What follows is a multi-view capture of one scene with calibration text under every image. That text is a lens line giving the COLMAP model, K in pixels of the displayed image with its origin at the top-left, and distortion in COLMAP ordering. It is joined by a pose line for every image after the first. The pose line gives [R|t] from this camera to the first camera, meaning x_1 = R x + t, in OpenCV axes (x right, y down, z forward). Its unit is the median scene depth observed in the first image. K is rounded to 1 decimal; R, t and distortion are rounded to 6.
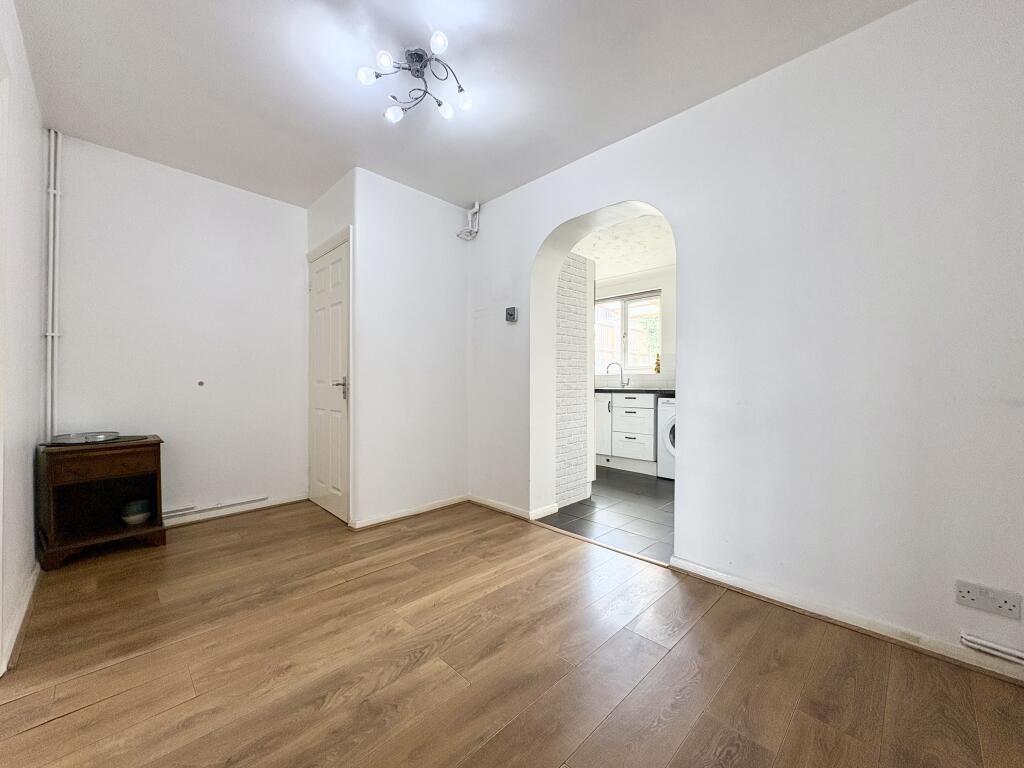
lens RADIAL K [[407.1, 0, 514.3], [0, 407.1, 380.5], [0, 0, 1]] dist [-0.001168, 0.000380]
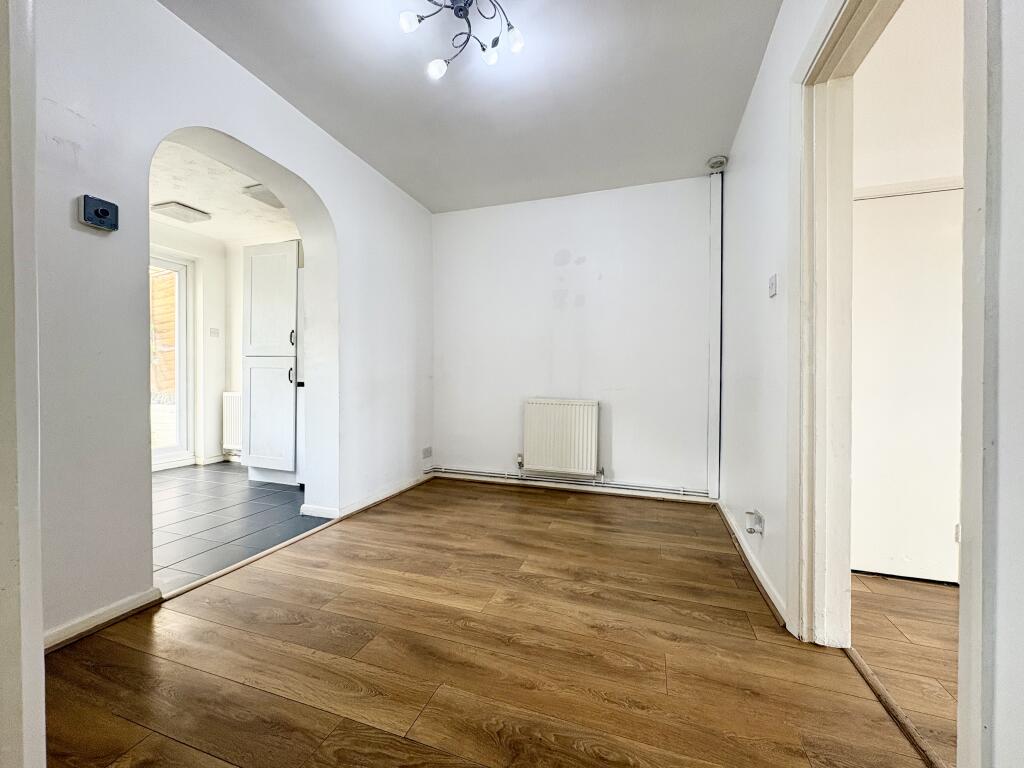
lens RADIAL K [[407.1, 0, 508.5], [0, 407.1, 384.1], [0, 0, 1]] dist [-0.001168, 0.000380]
pose [[-0.436303, -0.017164, 0.899636, -1.241888], [-0.010998, 0.999845, 0.013742, 0.048095], [-0.899733, -0.003898, -0.436424, 1.472300]]
